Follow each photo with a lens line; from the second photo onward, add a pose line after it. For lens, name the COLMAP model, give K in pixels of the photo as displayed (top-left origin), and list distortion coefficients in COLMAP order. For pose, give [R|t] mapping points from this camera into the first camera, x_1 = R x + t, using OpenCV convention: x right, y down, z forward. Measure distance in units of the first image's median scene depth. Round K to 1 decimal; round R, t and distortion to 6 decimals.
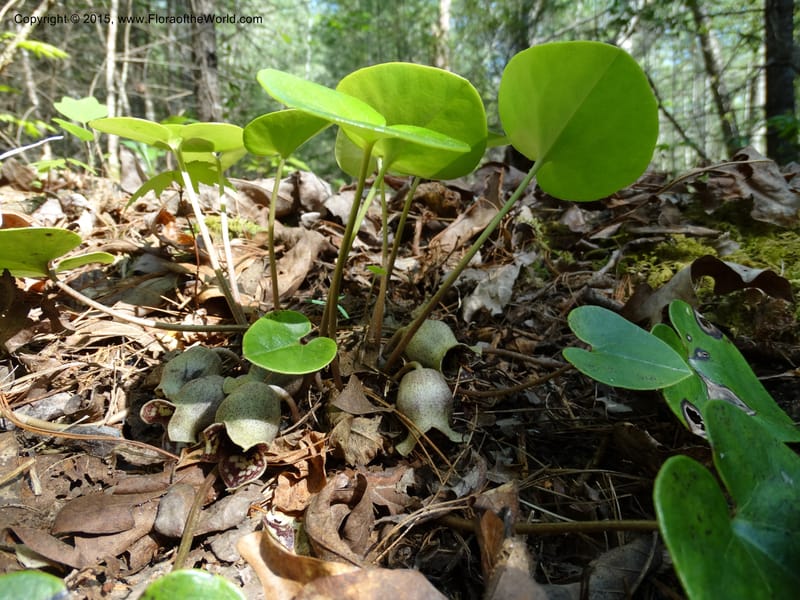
lens RADIAL K [[558.2, 0, 414.8], [0, 558.2, 301.4], [0, 0, 1]] dist [-0.005299, -0.000084]
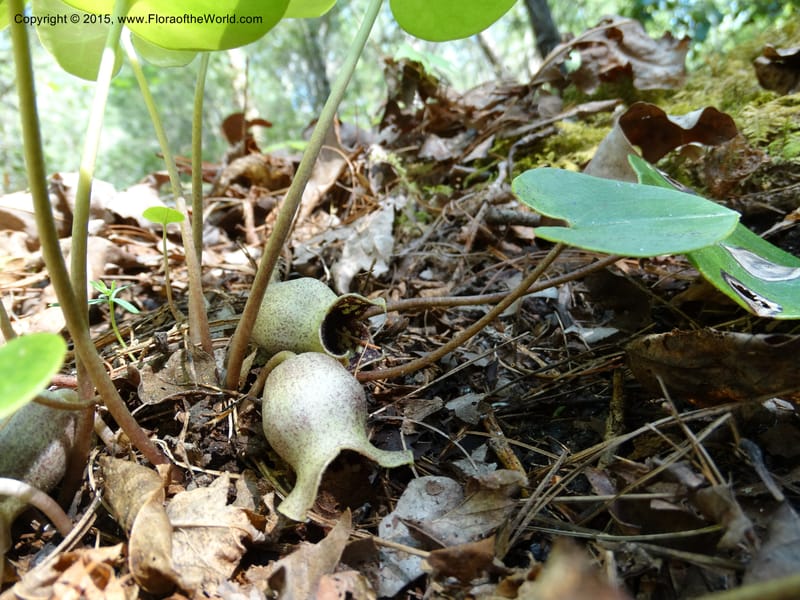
lens RADIAL K [[558.2, 0, 414.8], [0, 558.2, 301.4], [0, 0, 1]] dist [-0.005299, -0.000084]
pose [[0.933113, -0.270999, 0.236345, 0.006781], [0.279189, 0.960235, -0.001236, 0.066889], [-0.226612, 0.067138, 0.971668, 0.282679]]
